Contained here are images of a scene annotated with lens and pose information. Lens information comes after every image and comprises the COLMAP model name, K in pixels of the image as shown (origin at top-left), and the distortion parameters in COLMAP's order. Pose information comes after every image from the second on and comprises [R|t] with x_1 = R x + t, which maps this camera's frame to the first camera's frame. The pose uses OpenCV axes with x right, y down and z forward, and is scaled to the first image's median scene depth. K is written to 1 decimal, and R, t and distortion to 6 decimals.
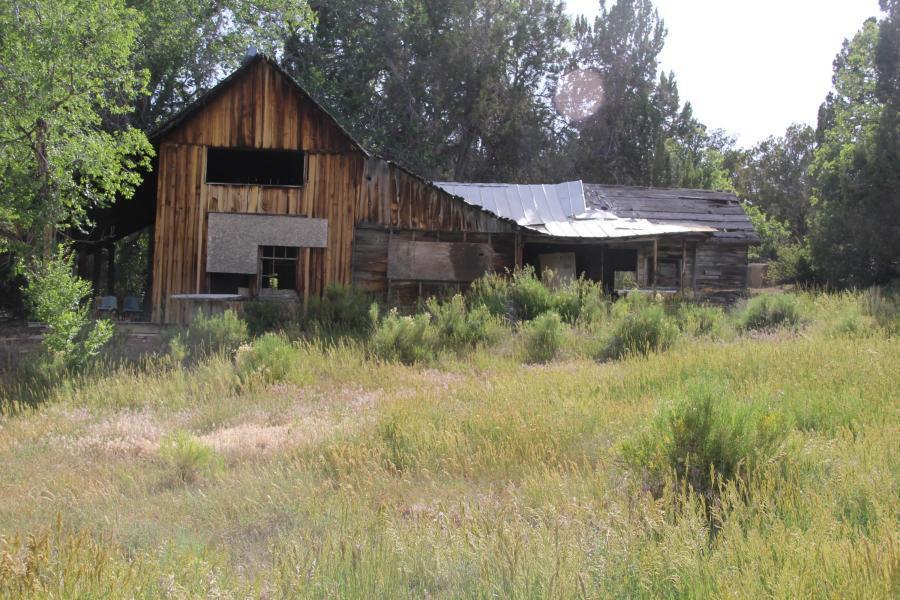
lens RADIAL K [[1341.0, 0, 450.7], [0, 1341.0, 299.3], [0, 0, 1]] dist [-0.051228, 0.000000]
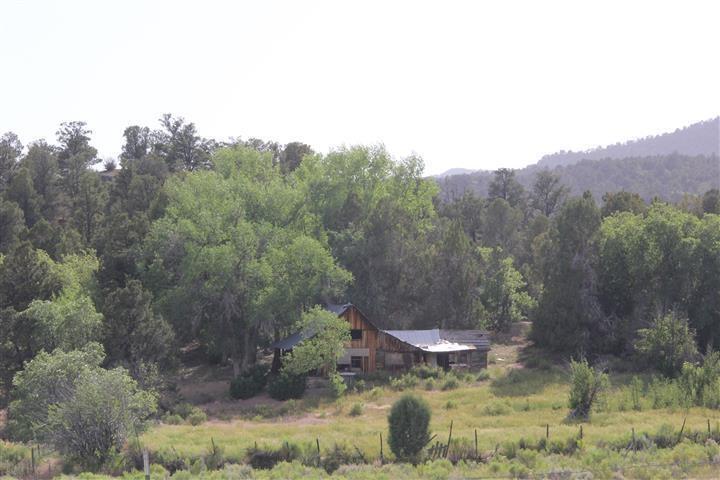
lens RADIAL K [[2709.9, 0, 360.0], [0, 2709.9, 240.3], [0, 0, 1]] dist [-0.105815, 0.000000]
pose [[0.997769, -0.010281, 0.065968, -0.601229], [0.007972, 0.999349, 0.035174, -0.615049], [-0.066287, -0.034570, 0.997202, -6.357757]]
